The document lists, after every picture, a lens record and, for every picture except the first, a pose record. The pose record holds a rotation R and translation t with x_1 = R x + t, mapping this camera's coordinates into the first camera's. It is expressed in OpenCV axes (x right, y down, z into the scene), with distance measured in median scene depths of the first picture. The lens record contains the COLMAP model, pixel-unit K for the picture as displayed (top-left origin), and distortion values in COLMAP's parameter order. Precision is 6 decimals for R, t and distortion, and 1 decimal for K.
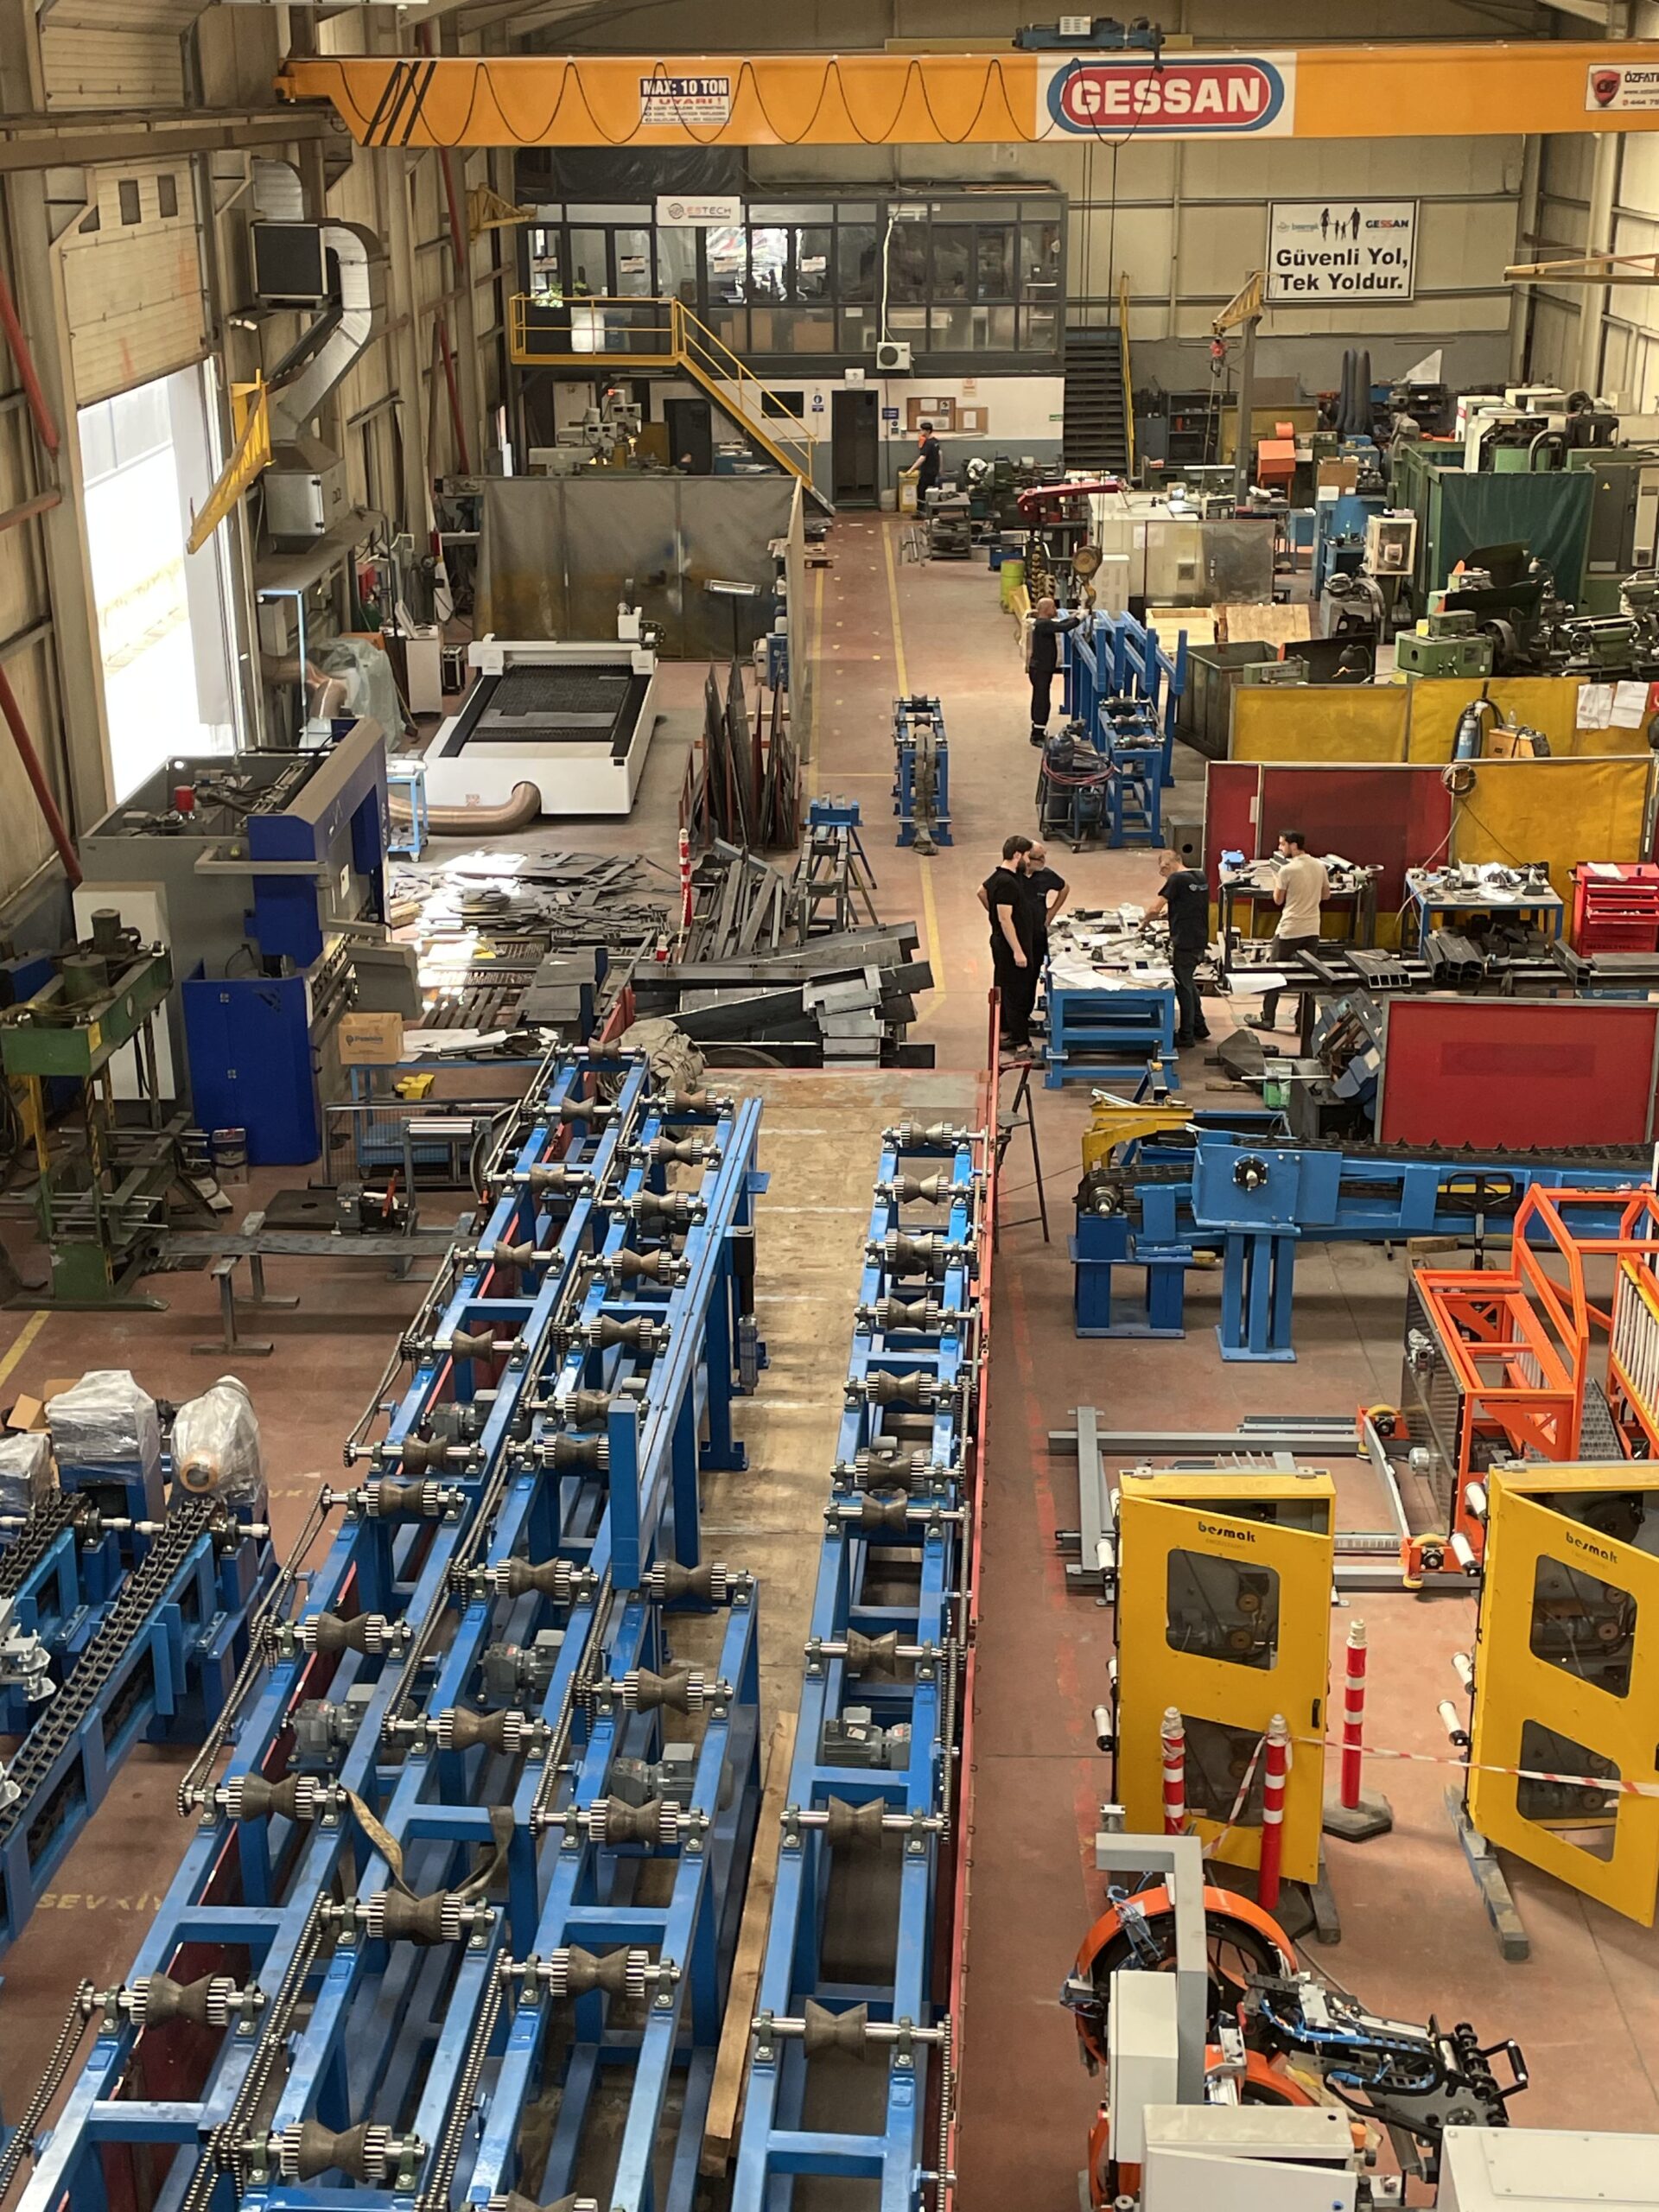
lens RADIAL K [[2776.0, 0, 829.5], [0, 2776.0, 1106.0], [0, 0, 1]] dist [0.128288, -0.256438]
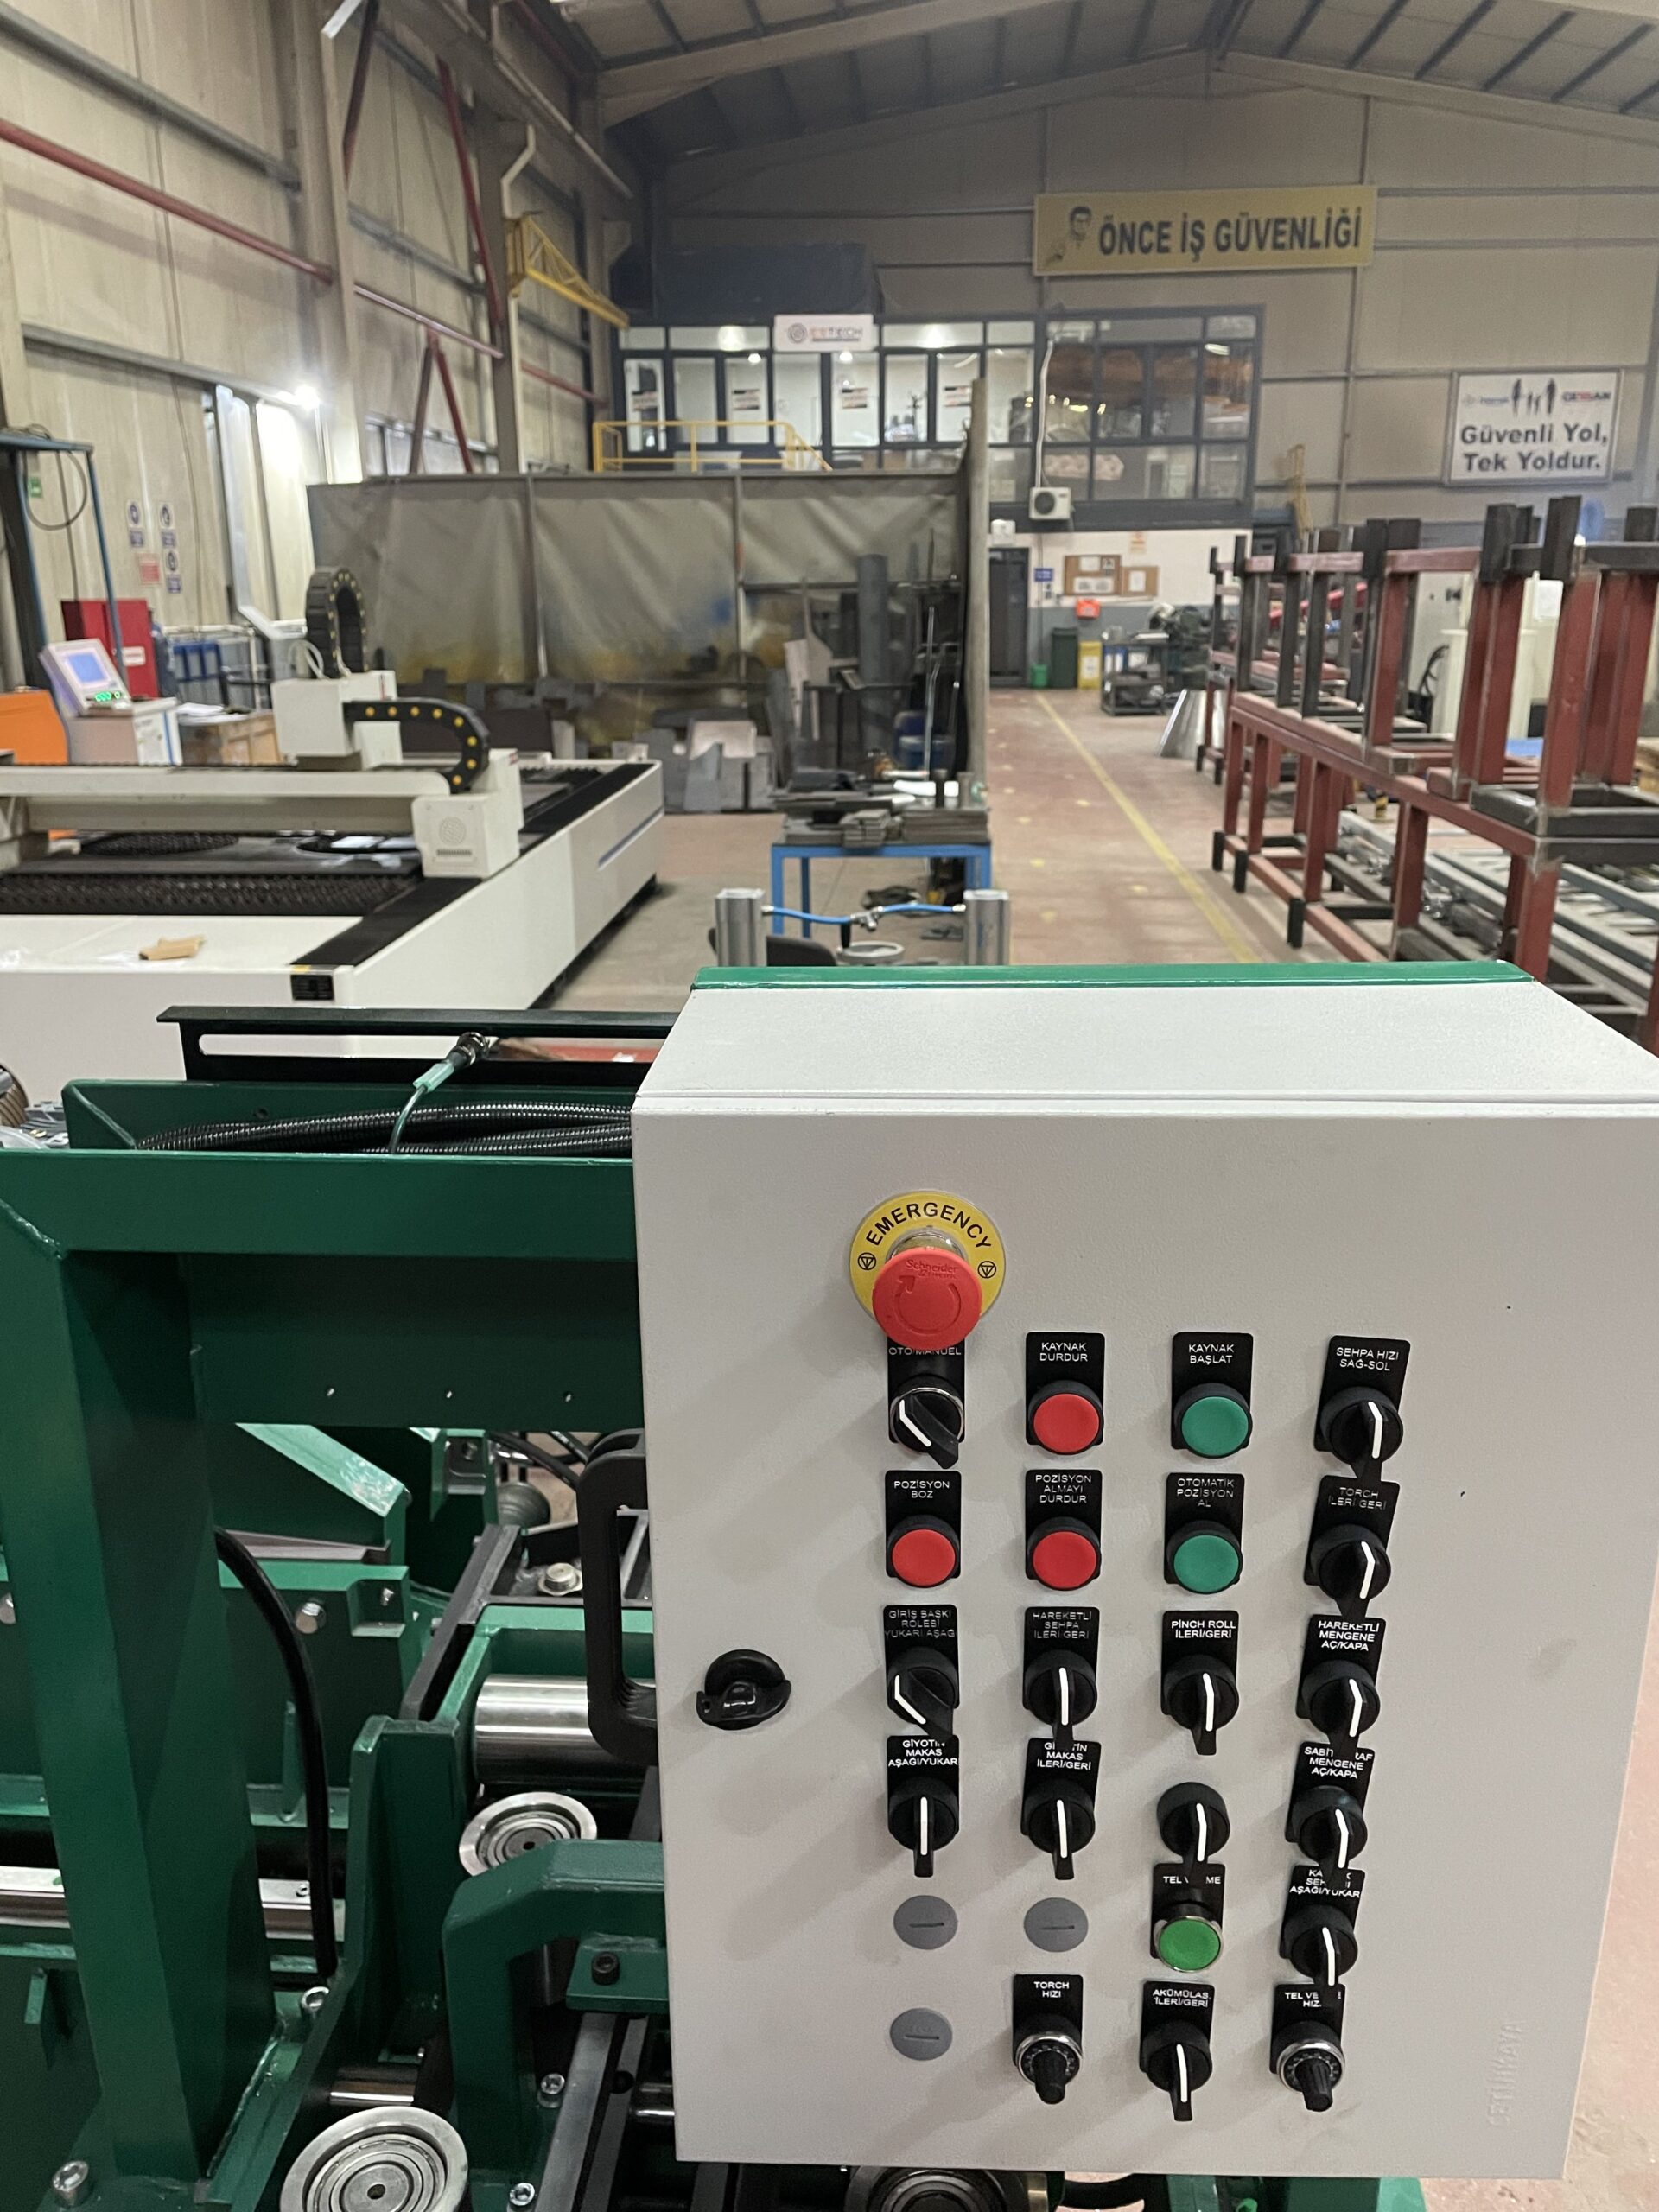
lens RADIAL K [[1670.7, 0, 829.5], [0, 1670.7, 1106.0], [0, 0, 1]] dist [0.092461, -0.124437]
pose [[0.998043, 0.014429, -0.060847, -0.010063], [-0.017214, 0.998816, -0.045496, -0.060363], [0.060118, 0.046454, 0.997110, 0.489319]]
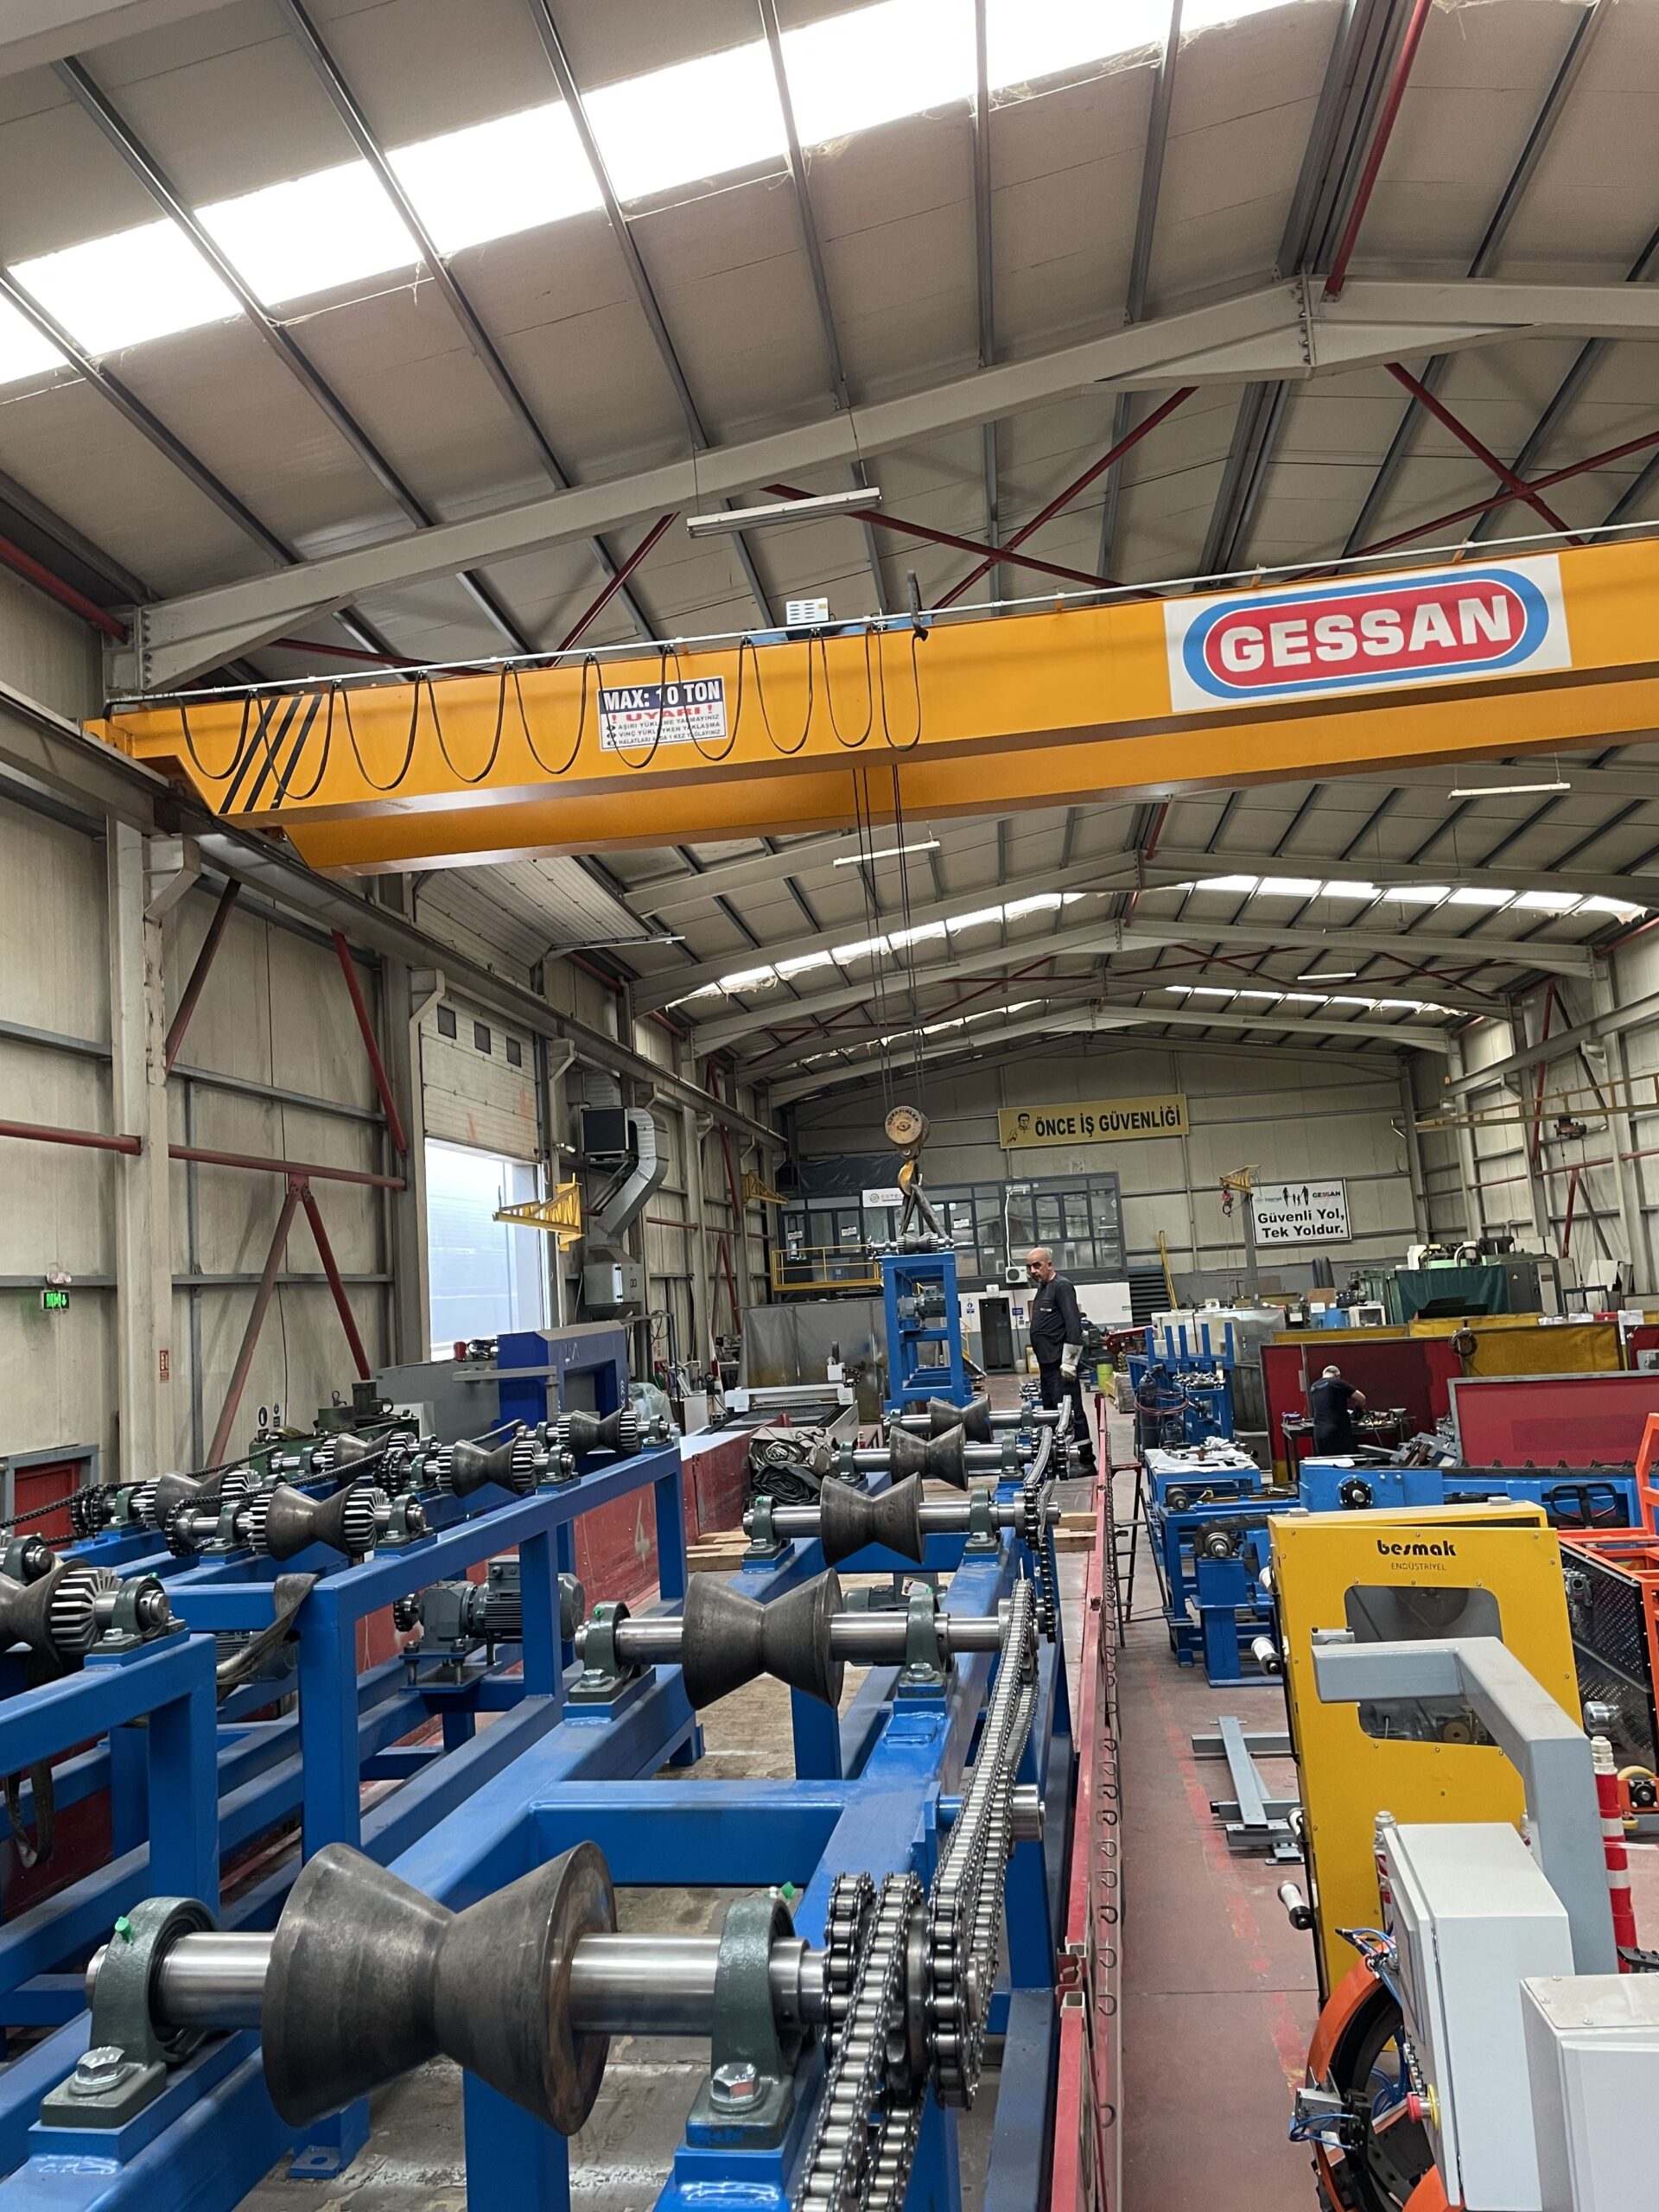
lens RADIAL K [[1663.2, 0, 819.8], [0, 1663.2, 1094.3], [0, 0, 1]] dist [0.106230, -0.147553]
pose [[0.993041, -0.074583, -0.091142, 0.006147], [0.025860, 0.893111, -0.449092, 0.057200], [0.114895, 0.443609, 0.888825, 0.113269]]
